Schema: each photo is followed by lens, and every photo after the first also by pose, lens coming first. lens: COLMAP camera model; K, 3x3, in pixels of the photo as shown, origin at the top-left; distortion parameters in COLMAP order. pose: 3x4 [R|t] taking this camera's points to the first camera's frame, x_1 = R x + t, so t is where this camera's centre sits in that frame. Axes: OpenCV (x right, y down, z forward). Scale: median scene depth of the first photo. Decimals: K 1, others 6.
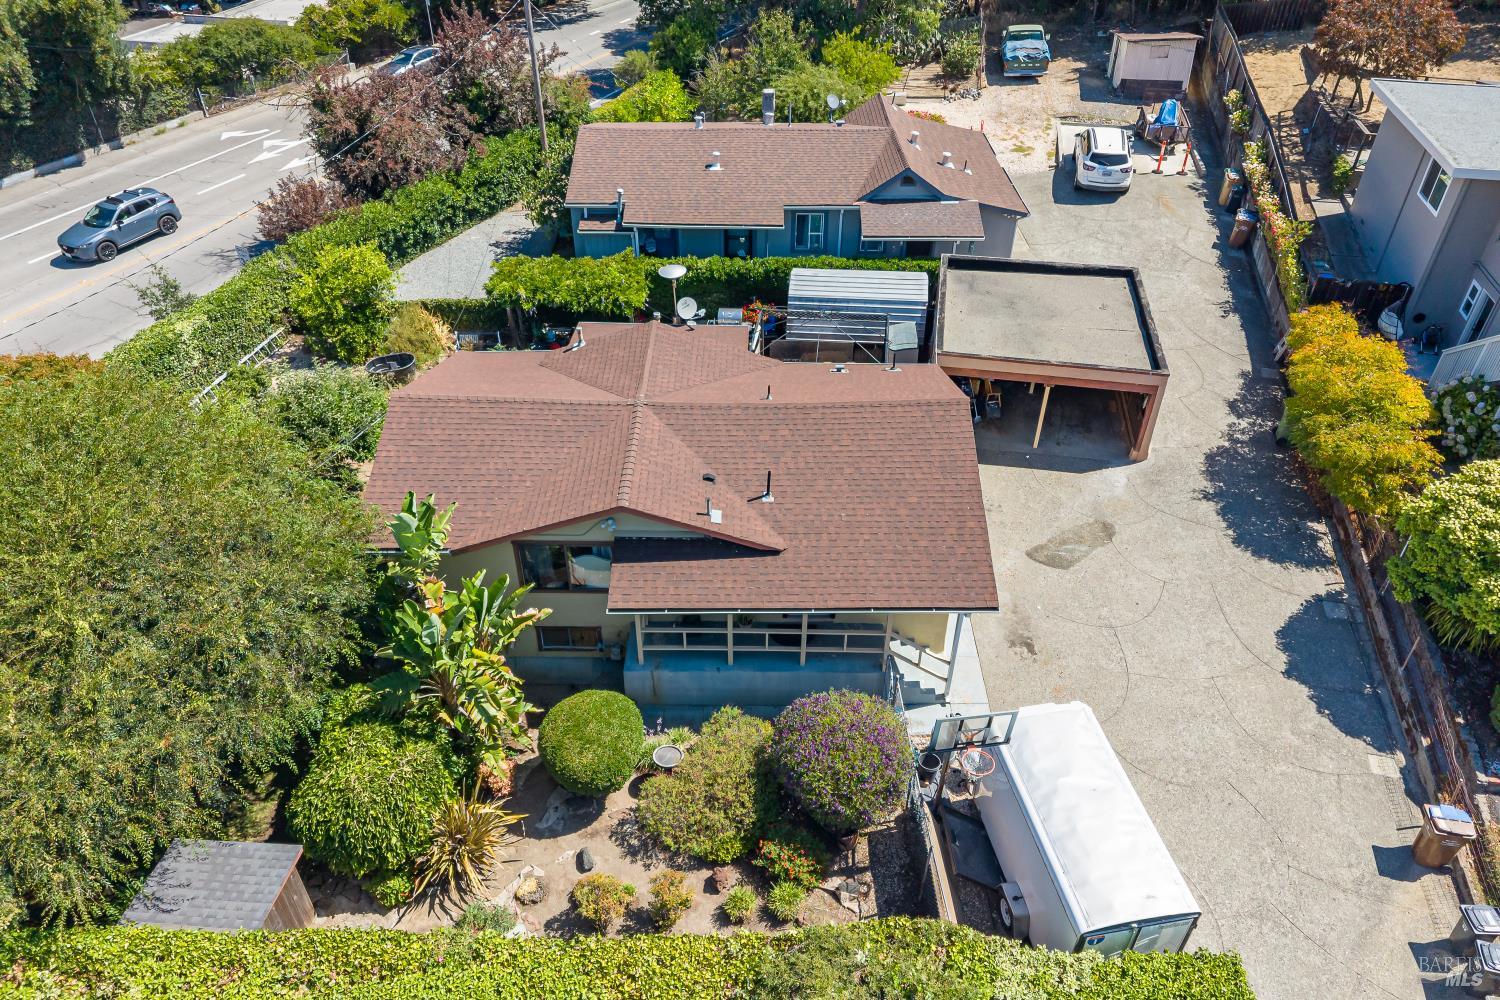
lens RADIAL K [[1034.3, 0, 772.5], [0, 1034.3, 499.4], [0, 0, 1]] dist [0.000404, 0.000484]
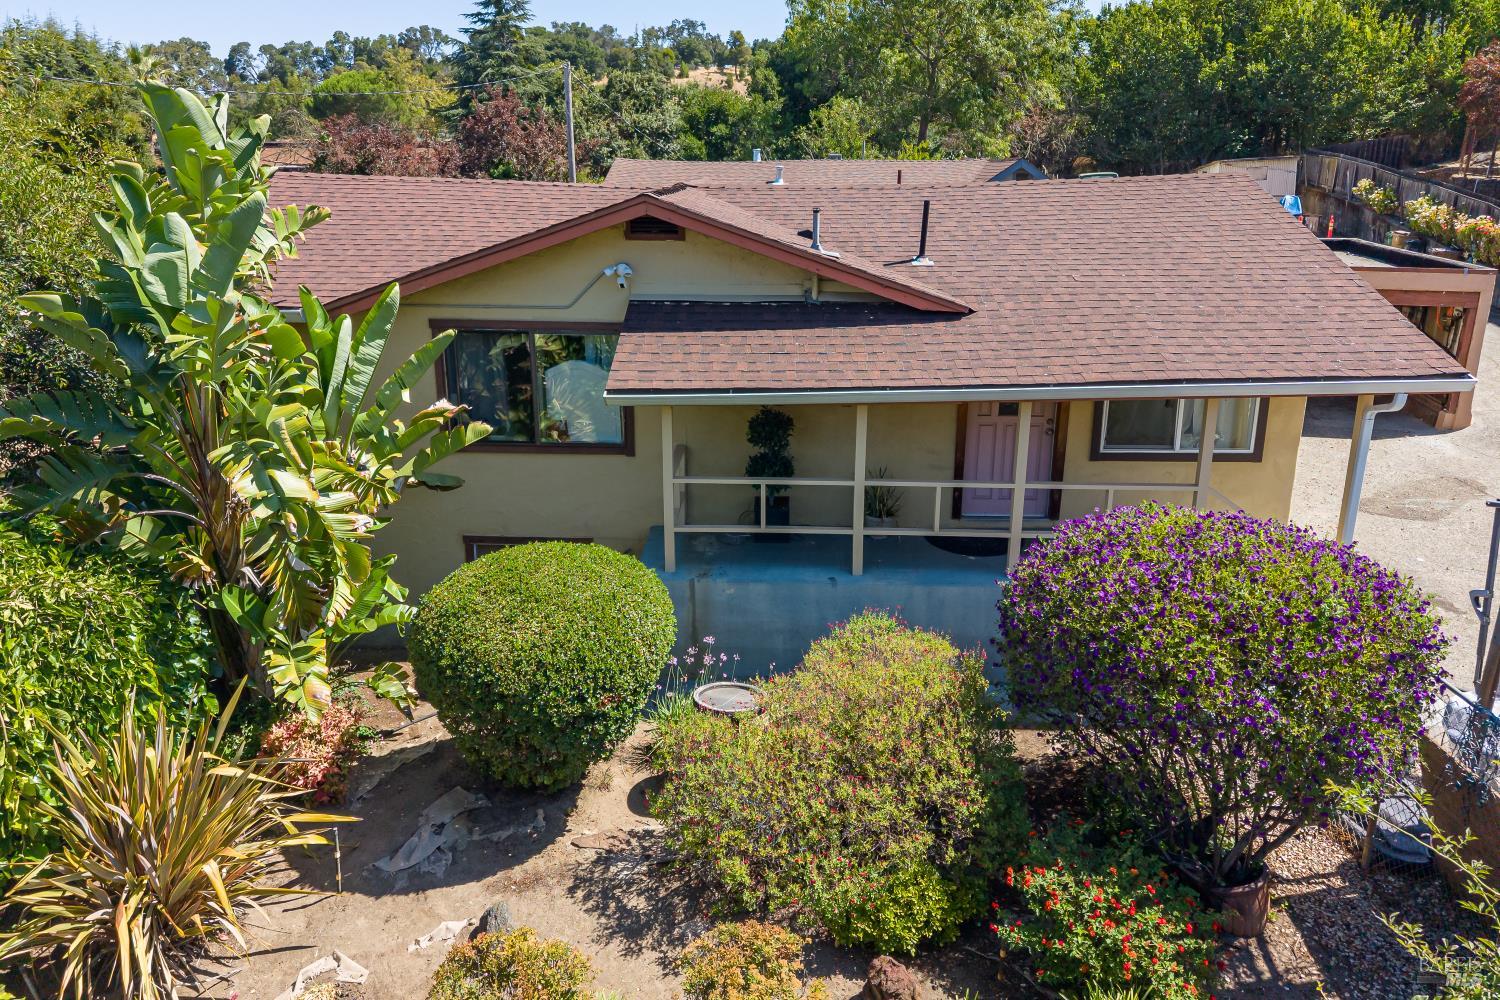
lens RADIAL K [[971.7, 0, 750.0], [0, 971.7, 500.0], [0, 0, 1]] dist [0.004403, 0.000155]
pose [[0.999489, -0.000740, -0.031964, -0.083454], [-0.011460, 0.925012, -0.379765, 0.330147], [0.029848, 0.379938, 0.924530, 0.636543]]
